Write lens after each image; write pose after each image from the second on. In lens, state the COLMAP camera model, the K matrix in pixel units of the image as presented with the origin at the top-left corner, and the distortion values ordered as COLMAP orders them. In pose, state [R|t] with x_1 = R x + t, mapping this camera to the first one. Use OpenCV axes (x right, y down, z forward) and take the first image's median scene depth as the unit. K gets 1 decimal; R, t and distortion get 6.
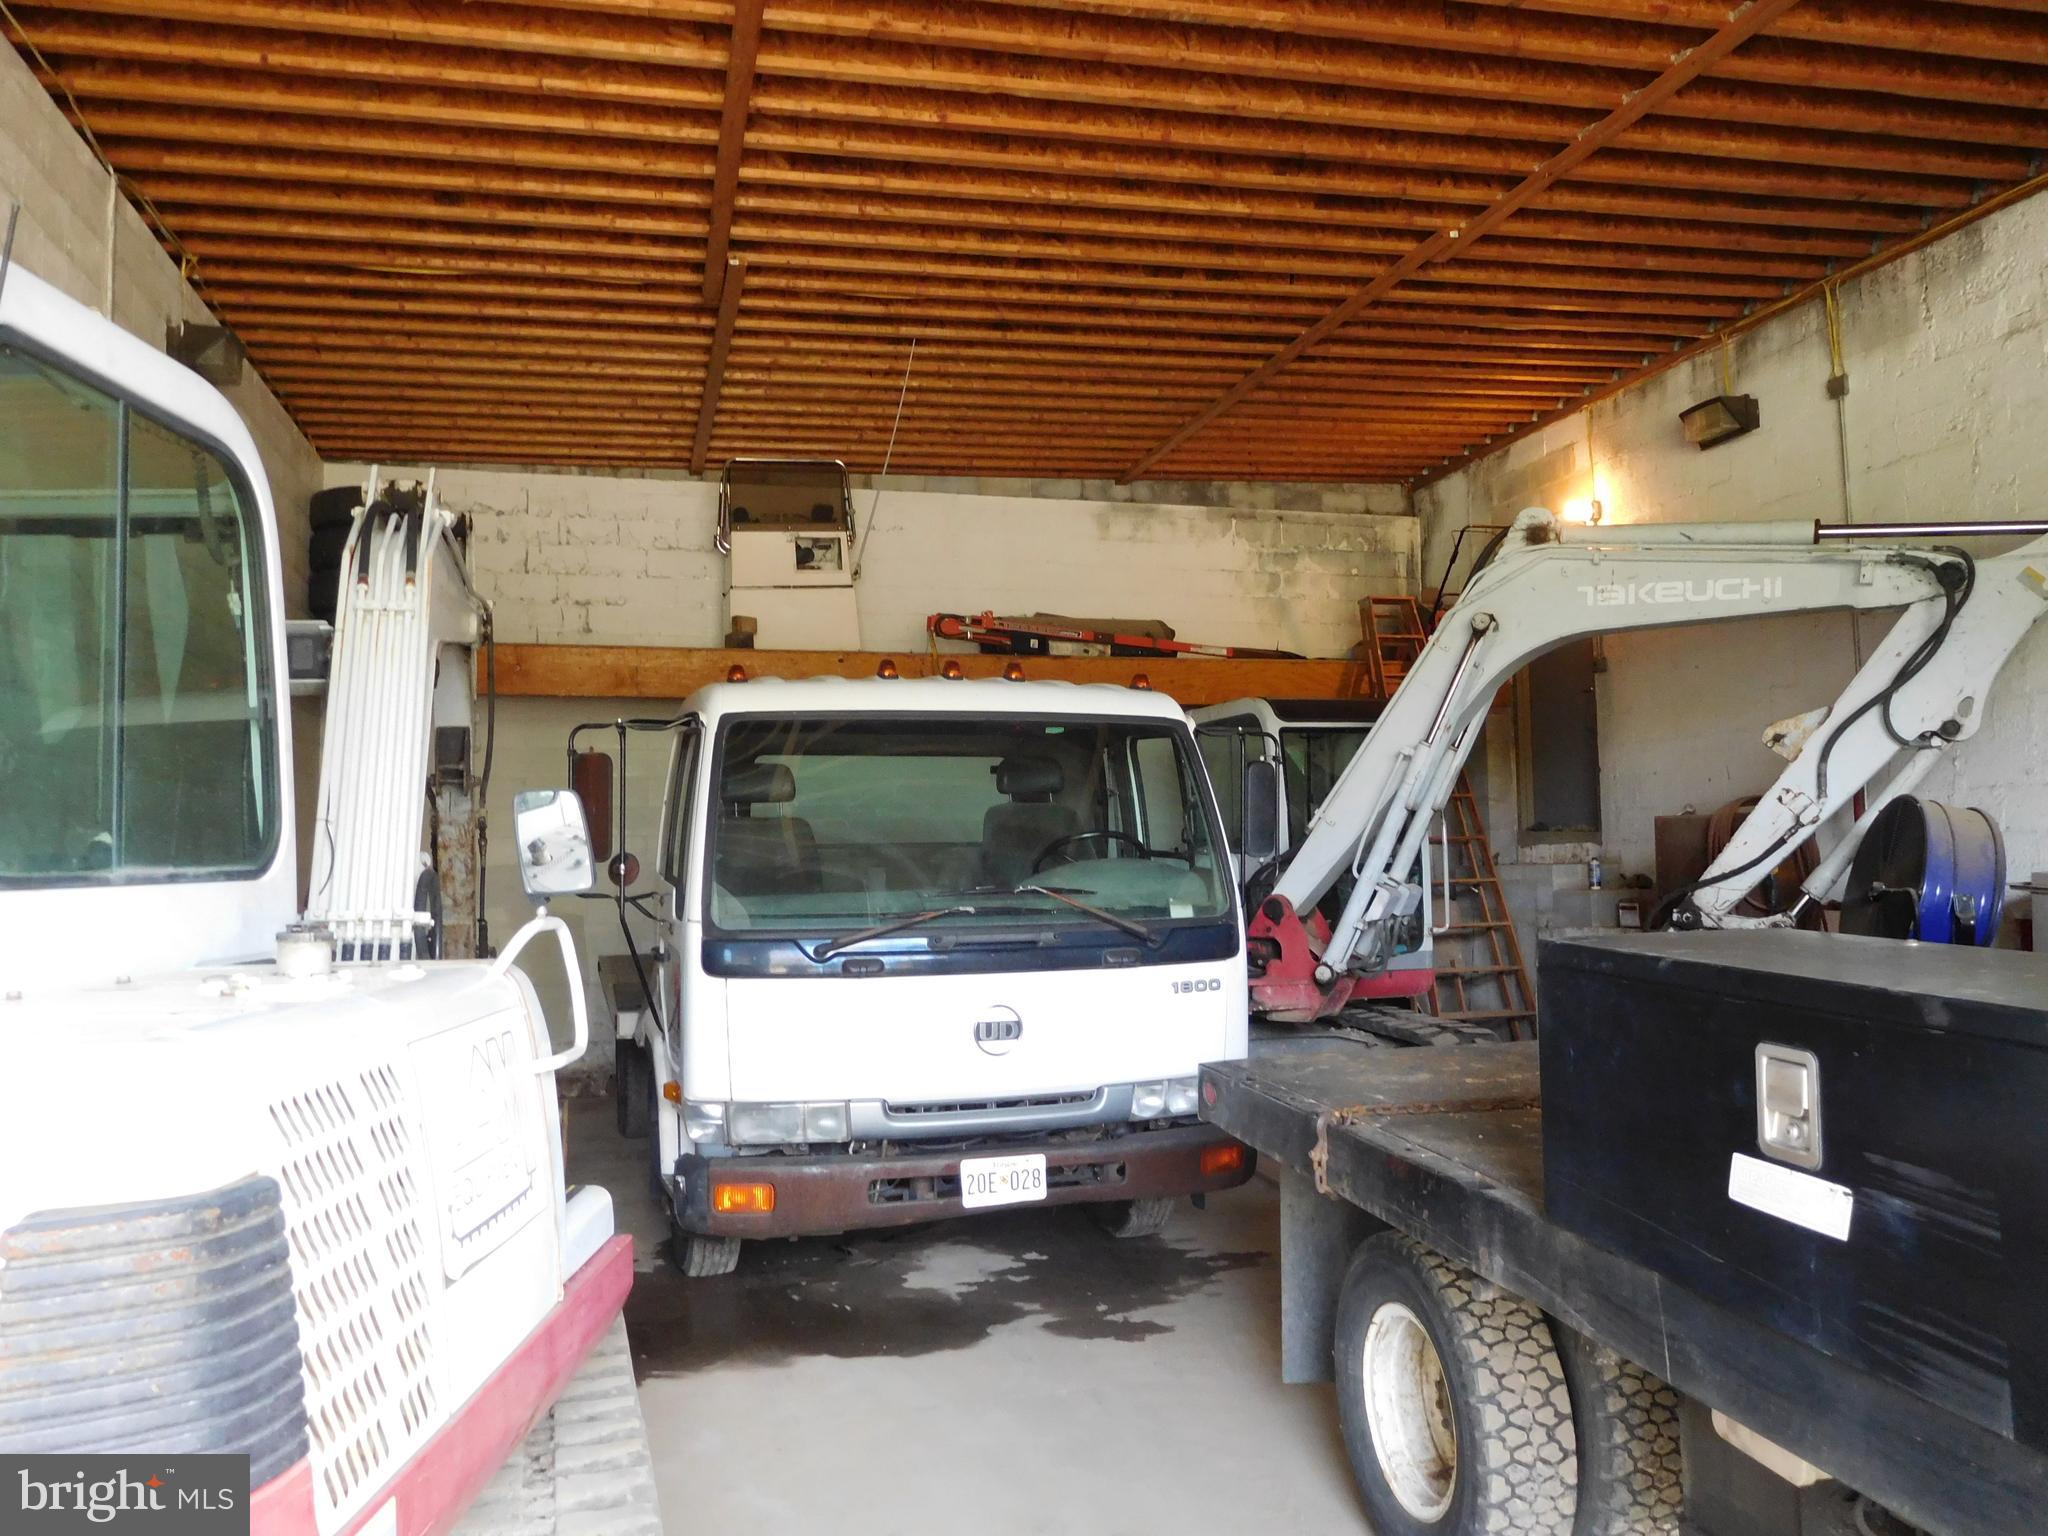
lens RADIAL K [[1548.8, 0, 1018.6], [0, 1548.8, 778.7], [0, 0, 1]] dist [-0.016120, 0.001166]
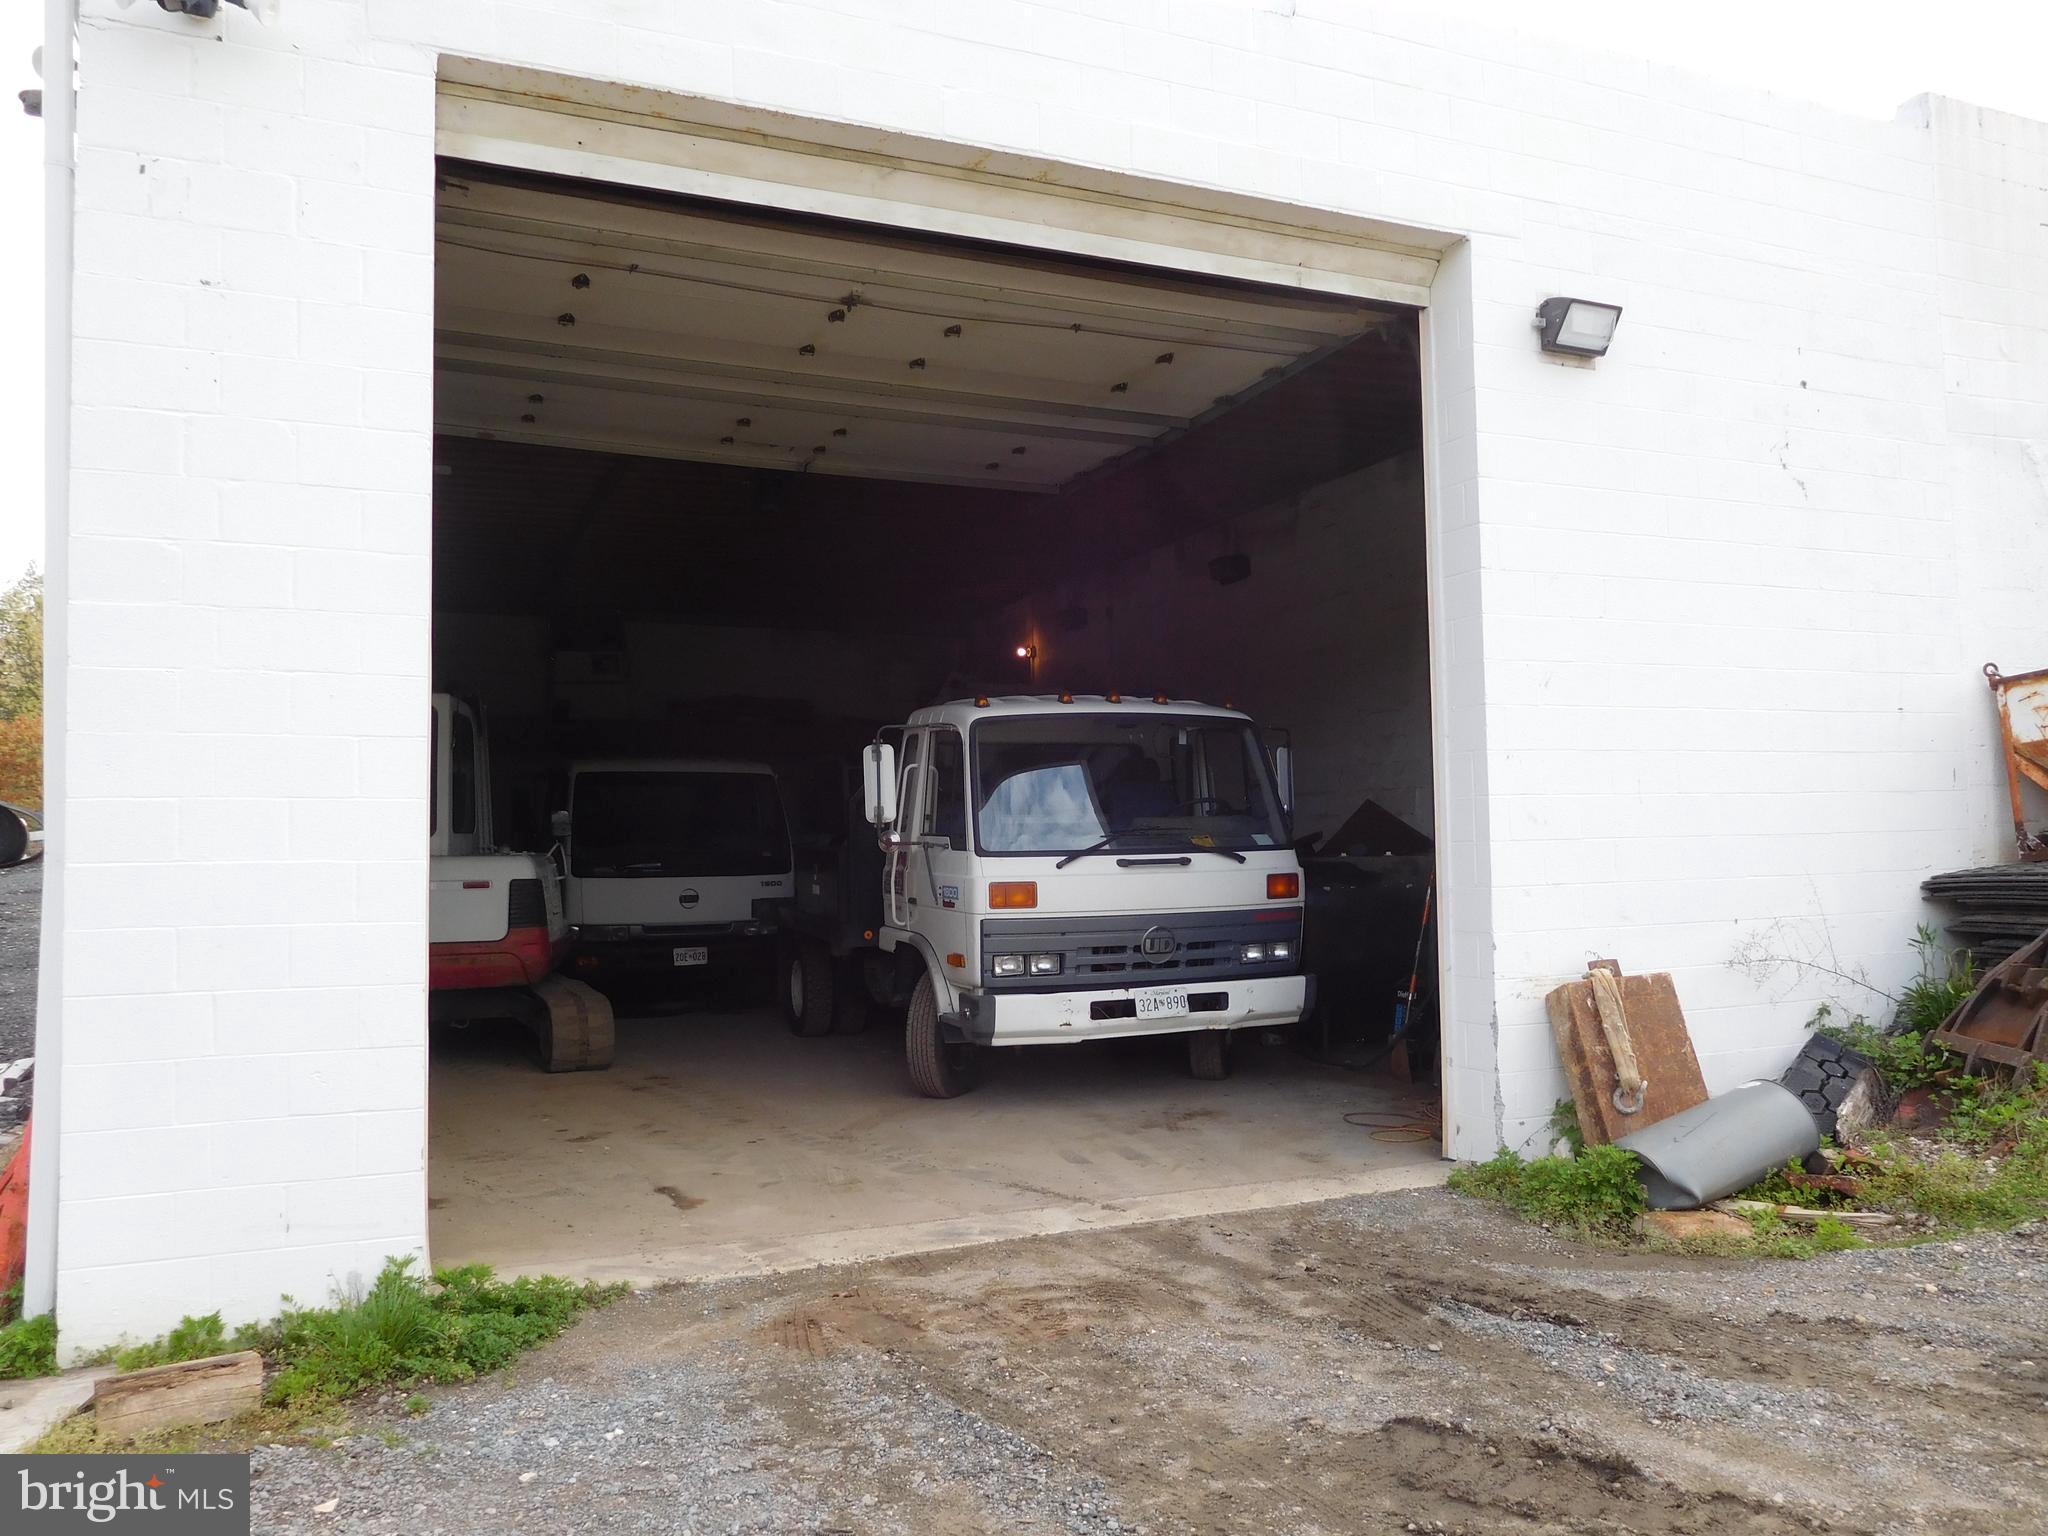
lens RADIAL K [[1548.8, 0, 1018.6], [0, 1548.8, 778.7], [0, 0, 1]] dist [-0.016120, 0.001166]
pose [[0.987830, 0.010882, 0.155157, 0.089364], [-0.011841, 0.999916, 0.005261, -0.039937], [-0.155086, -0.007034, 0.987876, -1.143183]]
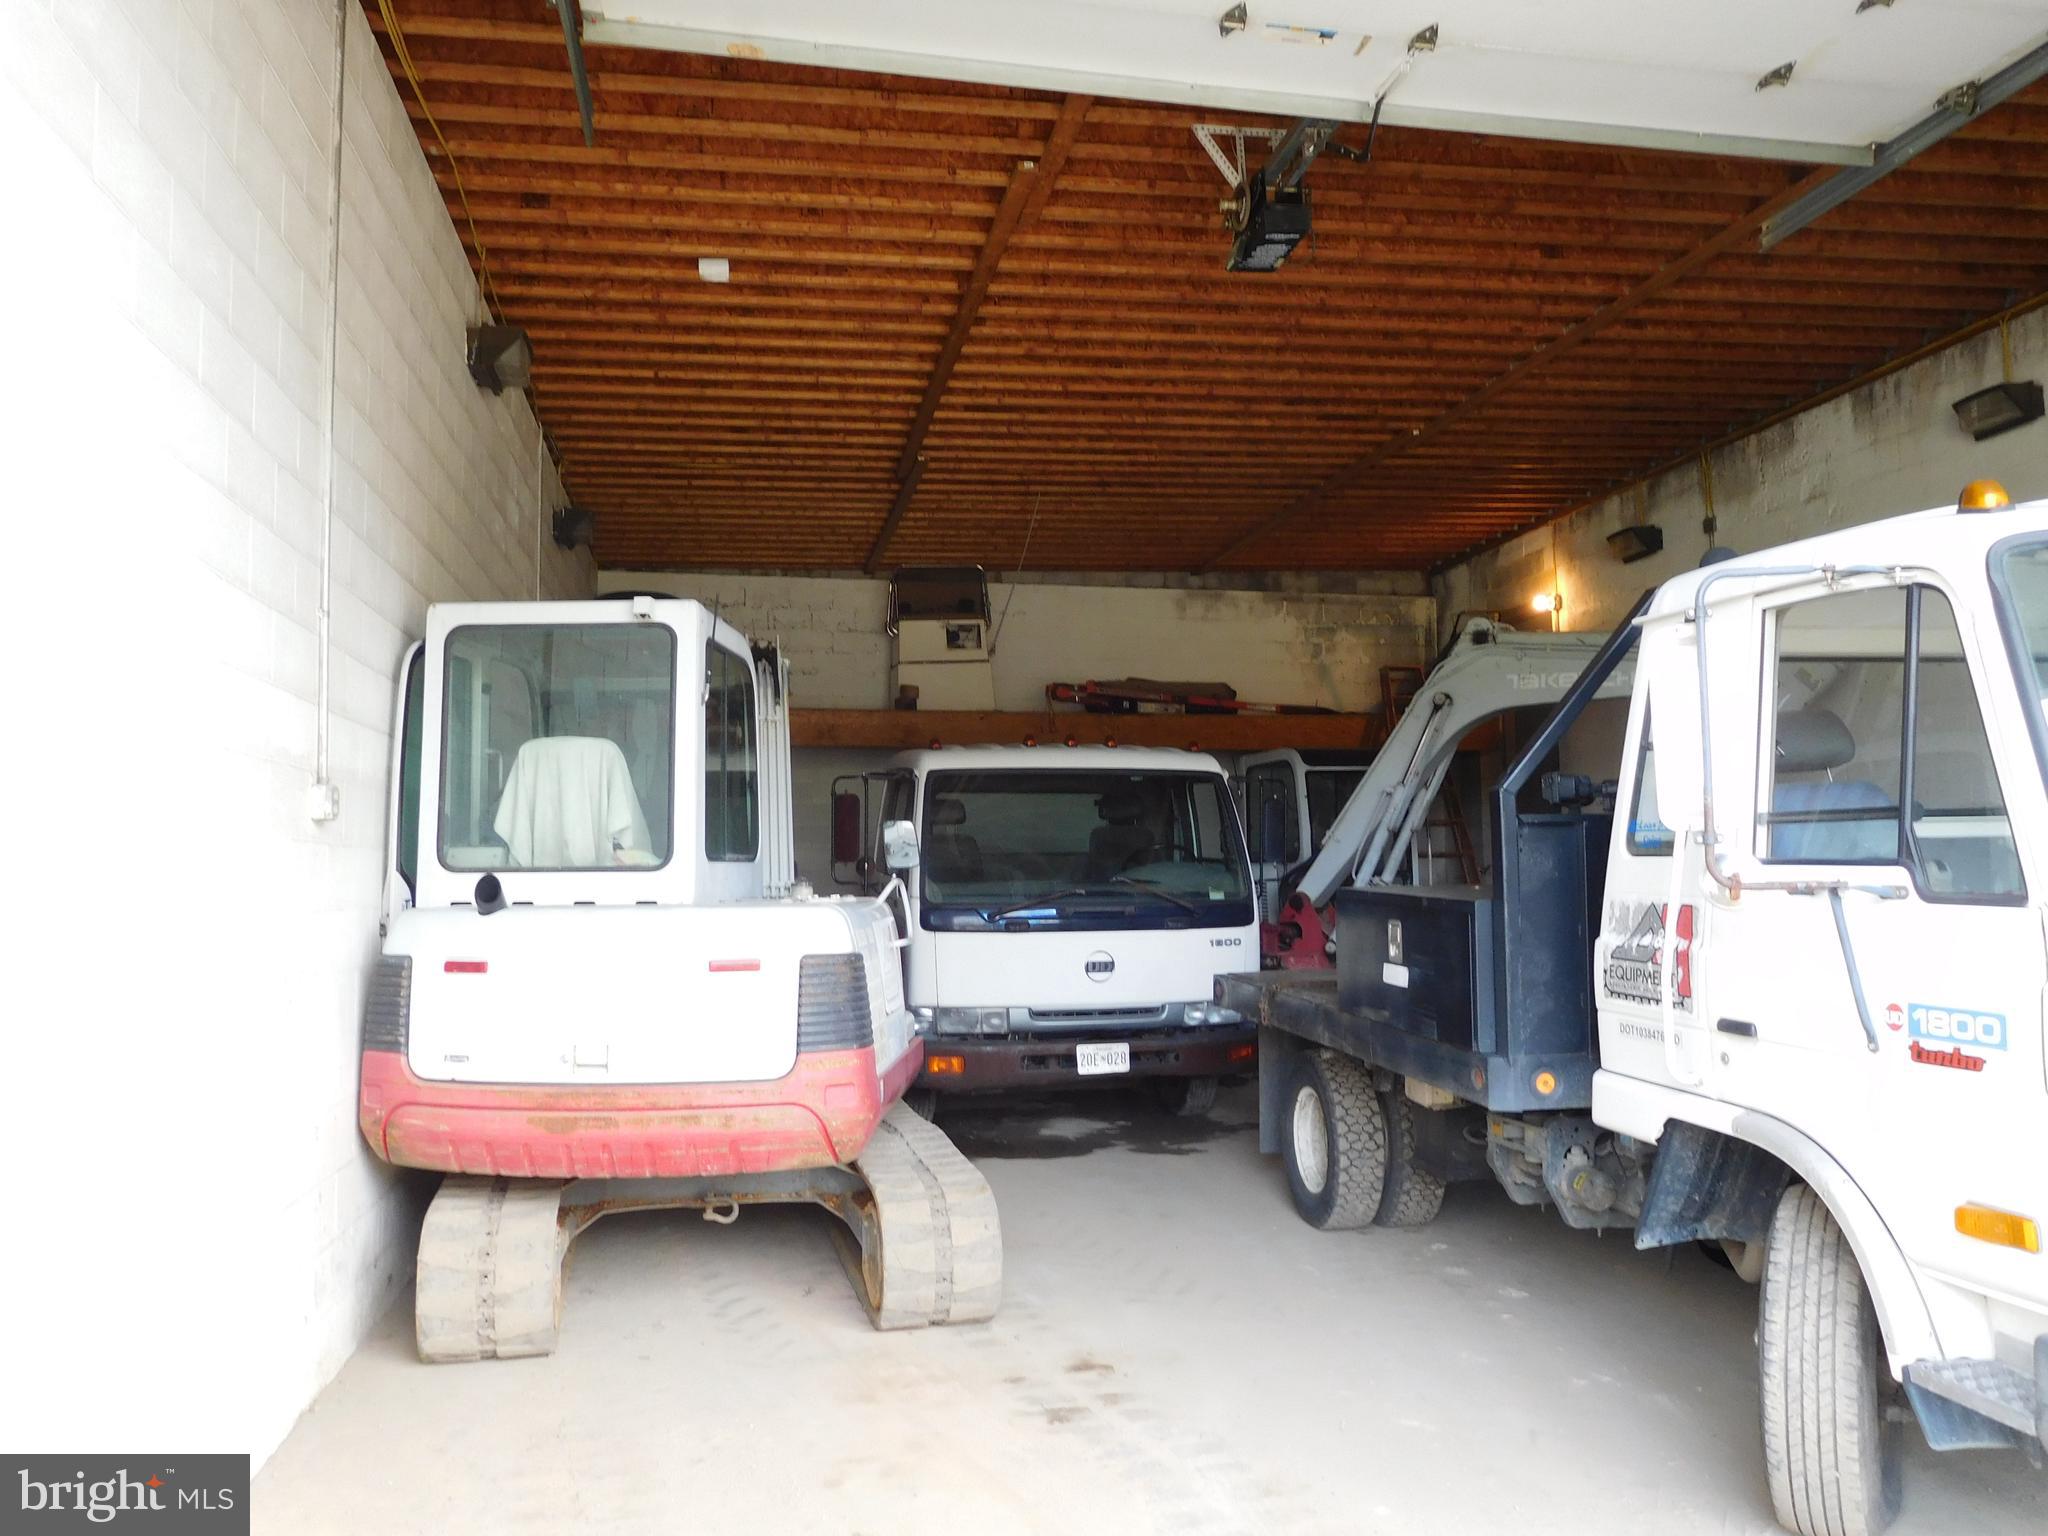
lens RADIAL K [[1548.8, 0, 1018.6], [0, 1548.8, 778.7], [0, 0, 1]] dist [-0.016120, 0.001166]
pose [[0.997980, 0.001546, -0.063506, 0.003206], [-0.002361, 0.999916, -0.012748, -0.009393], [0.063481, 0.012872, 0.997900, -0.441953]]
